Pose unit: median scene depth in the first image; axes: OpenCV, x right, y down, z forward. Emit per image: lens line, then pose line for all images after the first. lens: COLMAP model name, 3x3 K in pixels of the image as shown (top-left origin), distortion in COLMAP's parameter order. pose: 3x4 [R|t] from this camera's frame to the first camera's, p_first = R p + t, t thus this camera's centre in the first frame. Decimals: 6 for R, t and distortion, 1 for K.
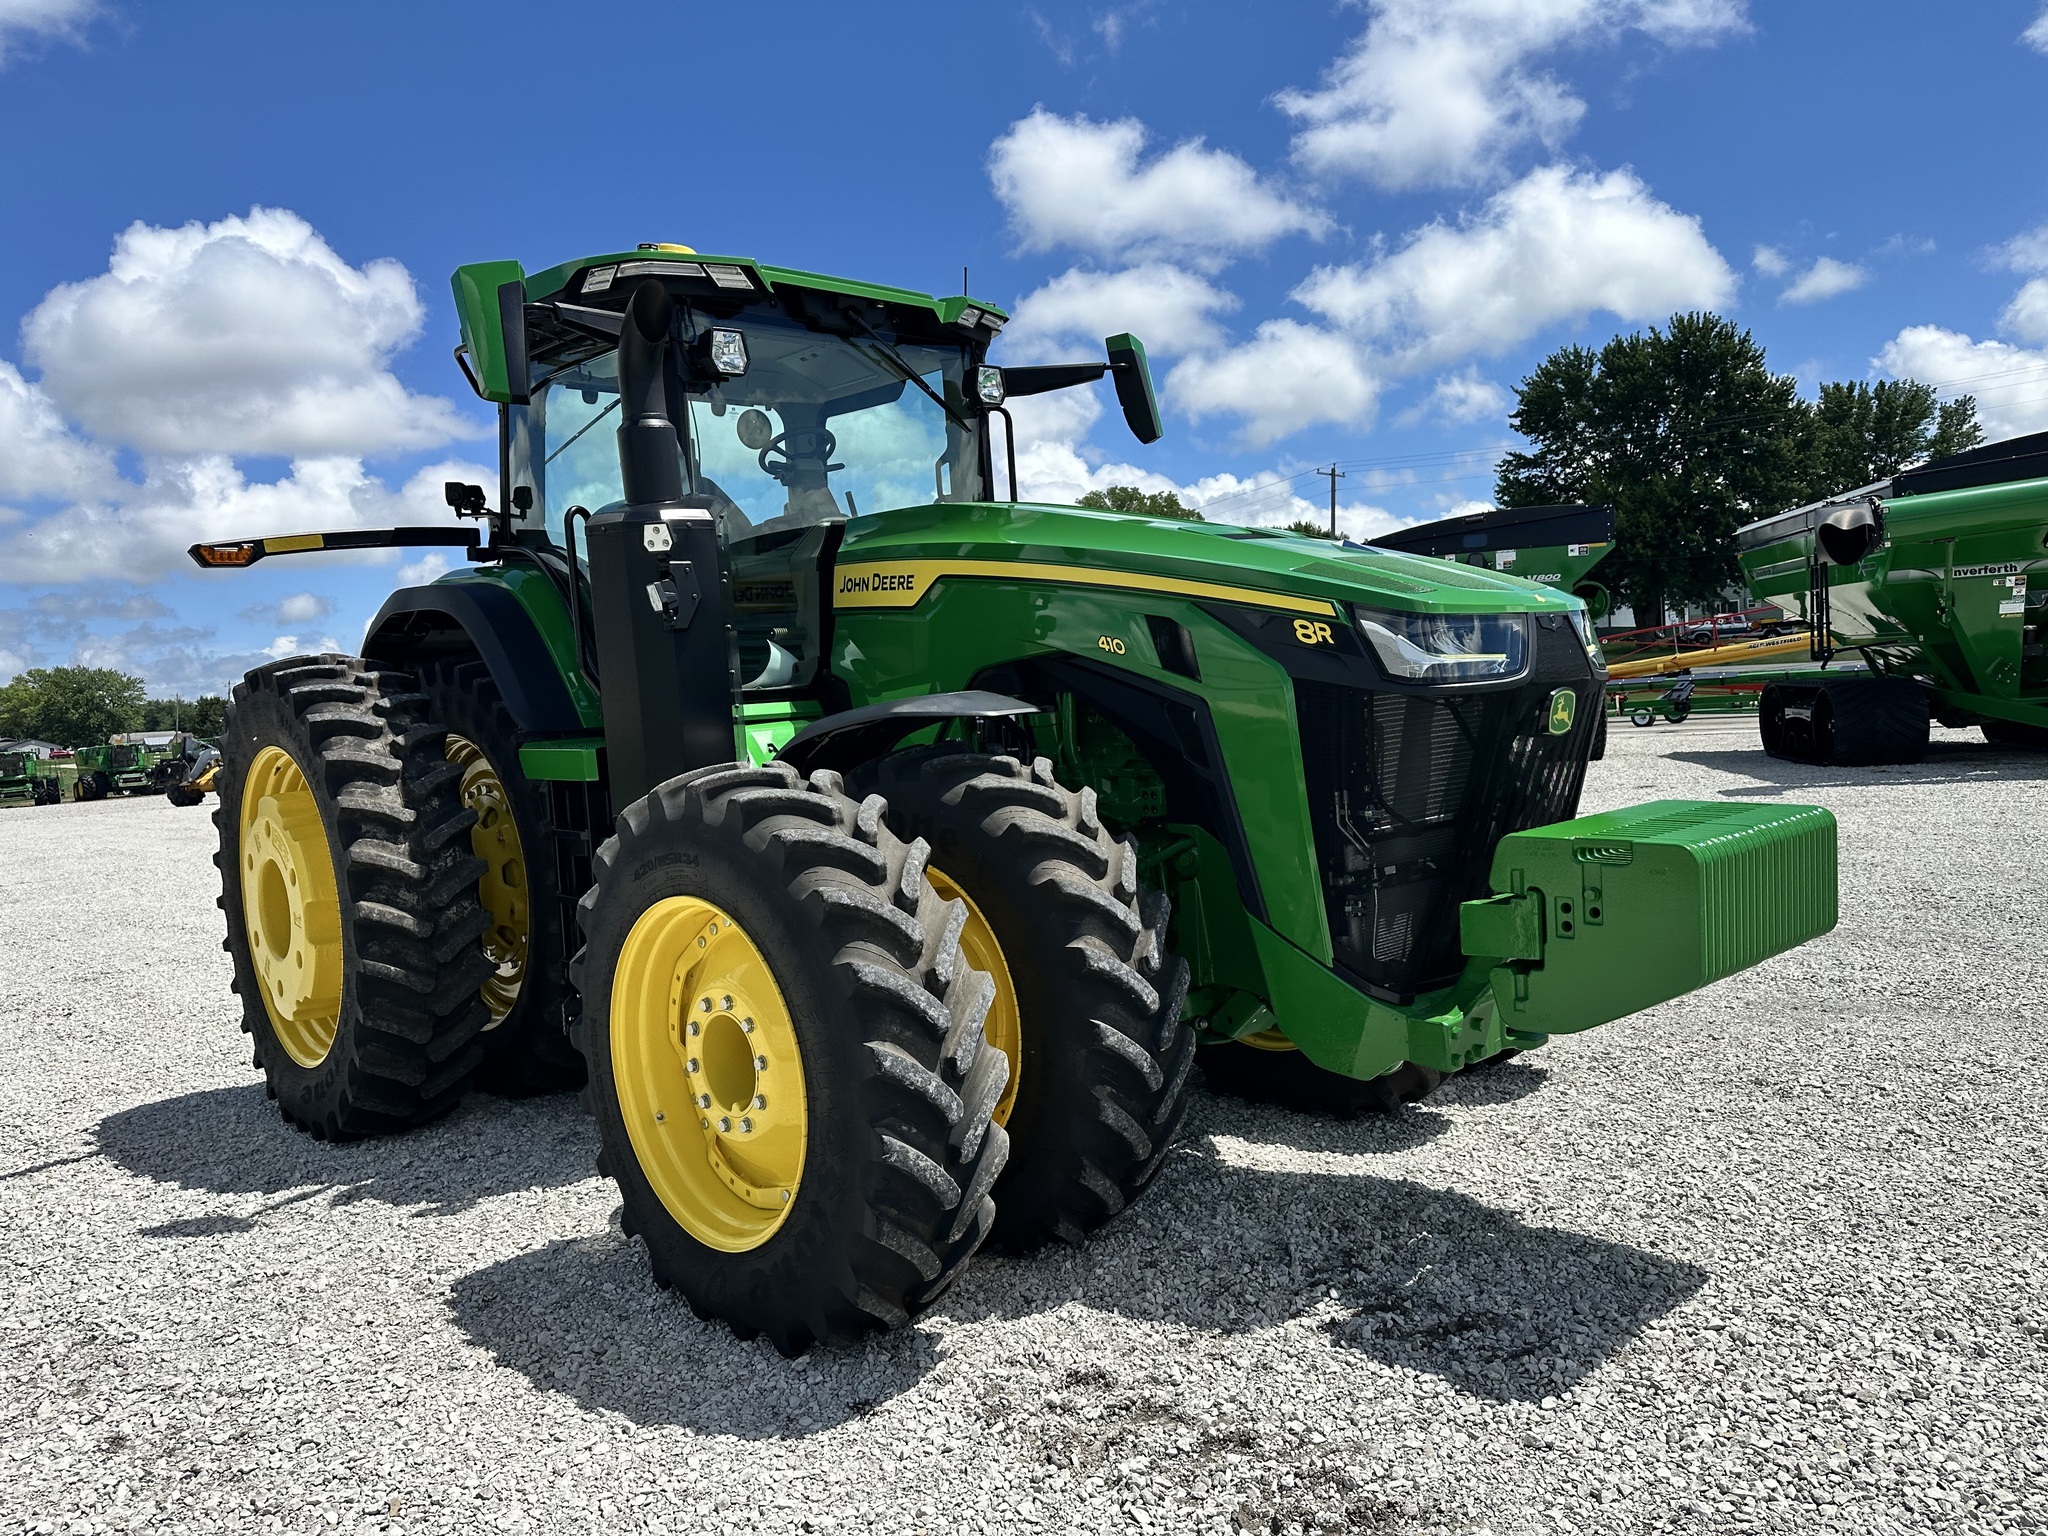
lens RADIAL K [[1444.4, 0, 1008.5], [0, 1444.4, 770.8], [0, 0, 1]] dist [0.035478, -0.039105]
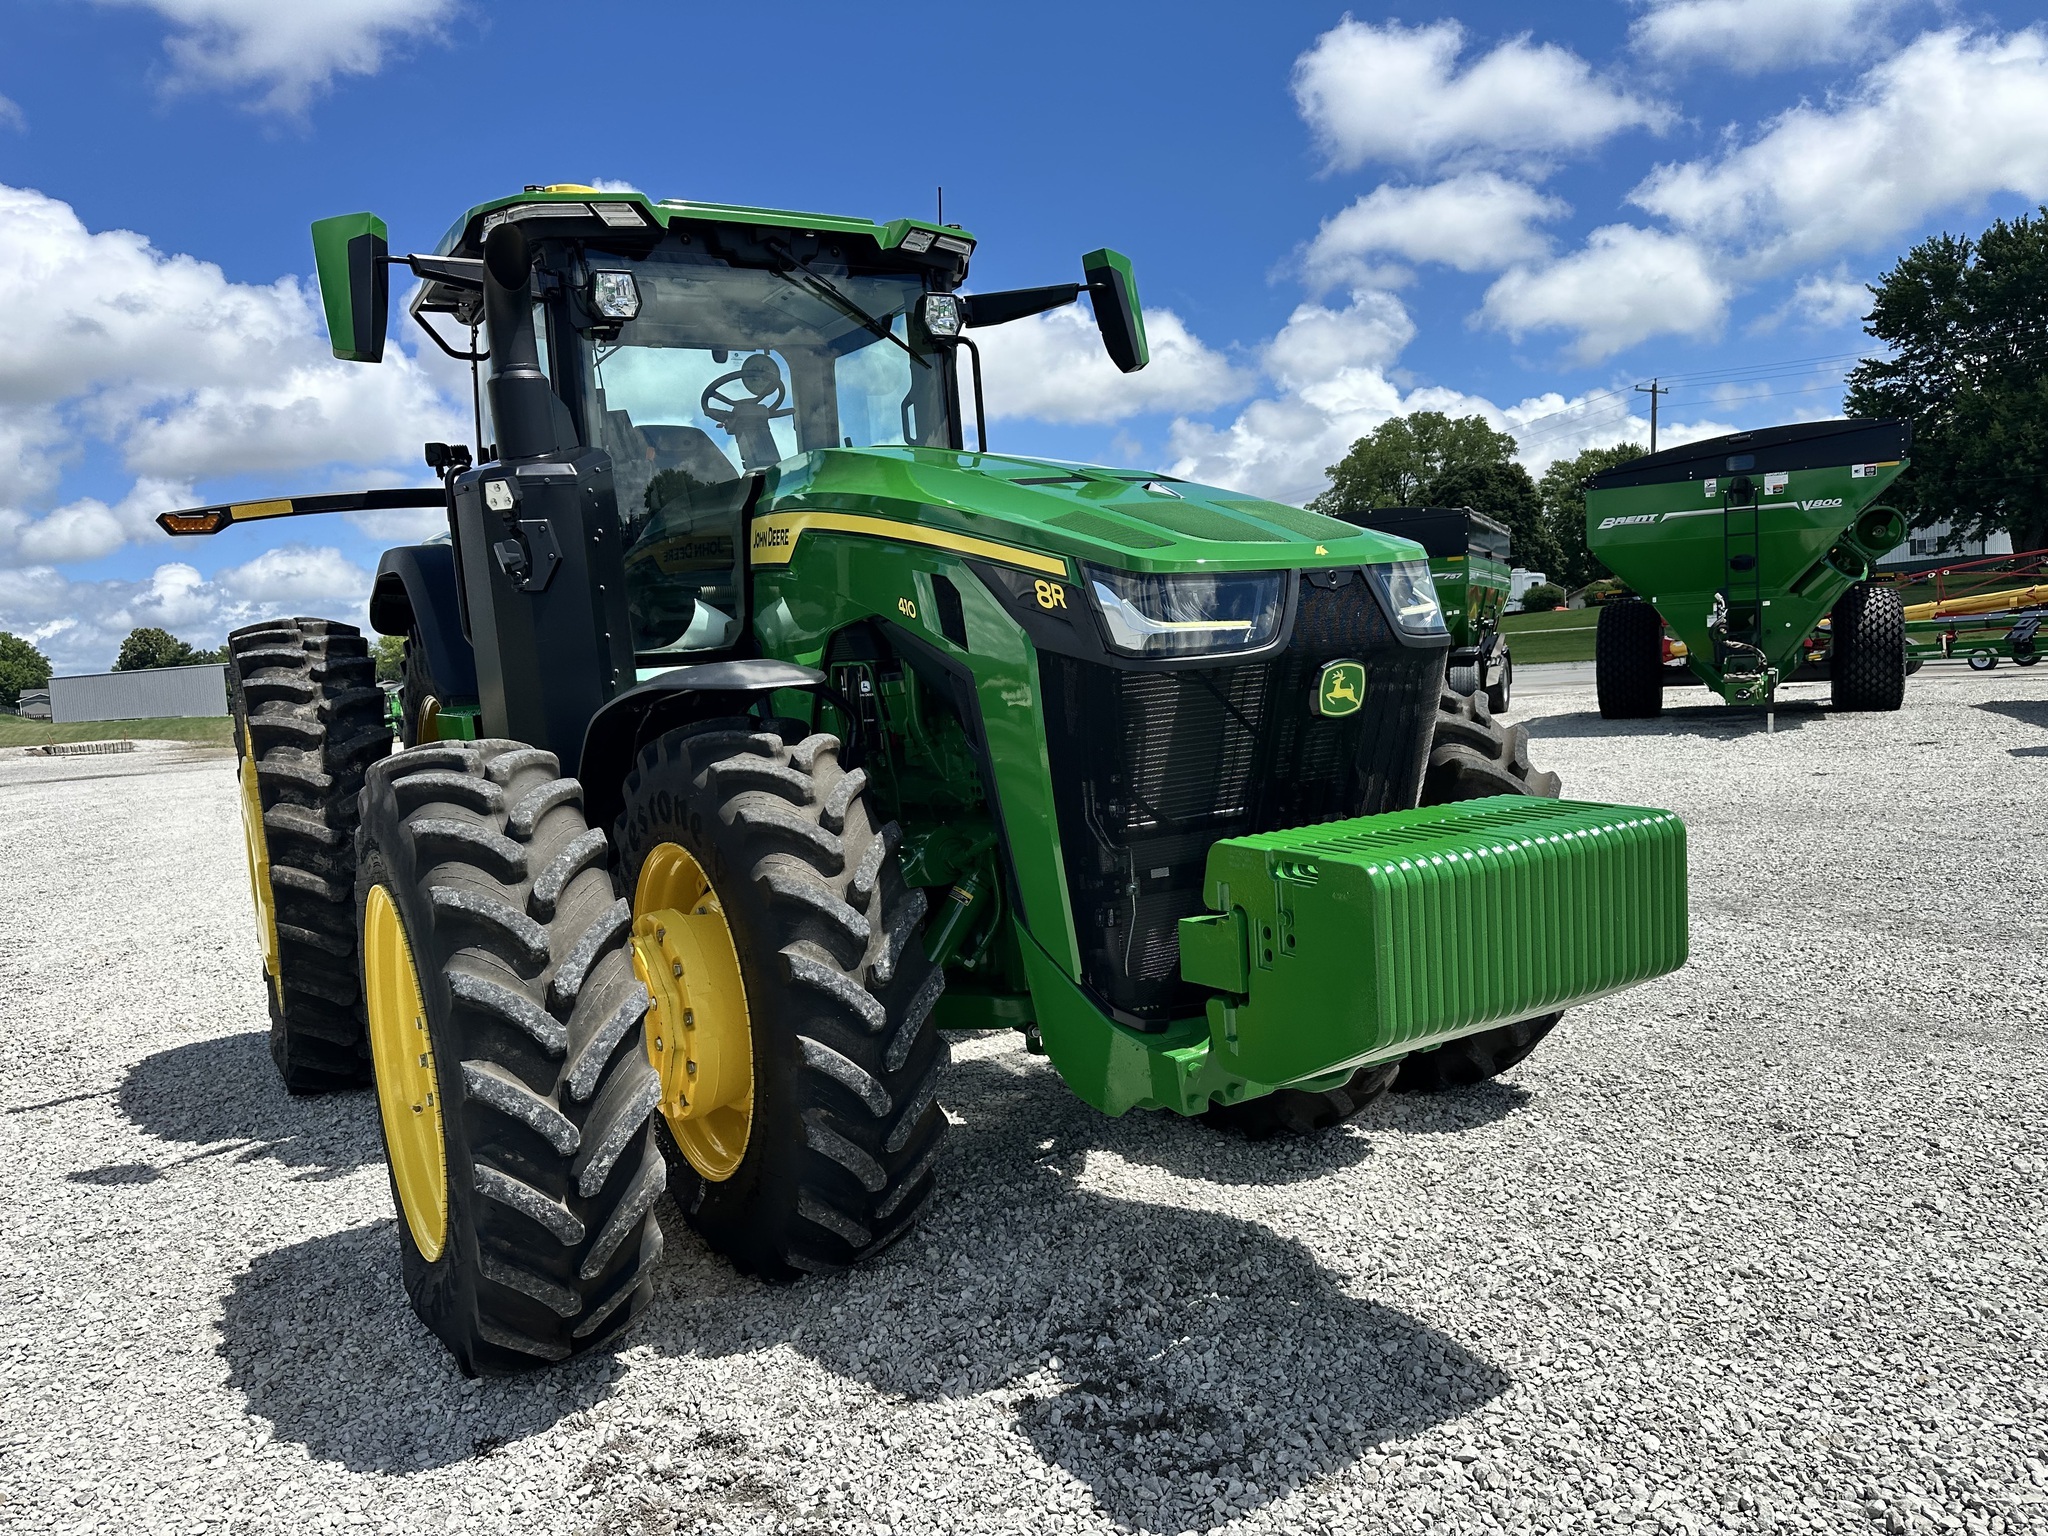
lens RADIAL K [[1444.4, 0, 1007.8], [0, 1444.4, 770.4], [0, 0, 1]] dist [0.035478, -0.039105]
pose [[0.978725, 0.012205, -0.204812, 0.256776], [-0.004001, 0.999175, 0.040421, -0.018898], [0.205136, -0.038742, 0.977966, 0.113574]]
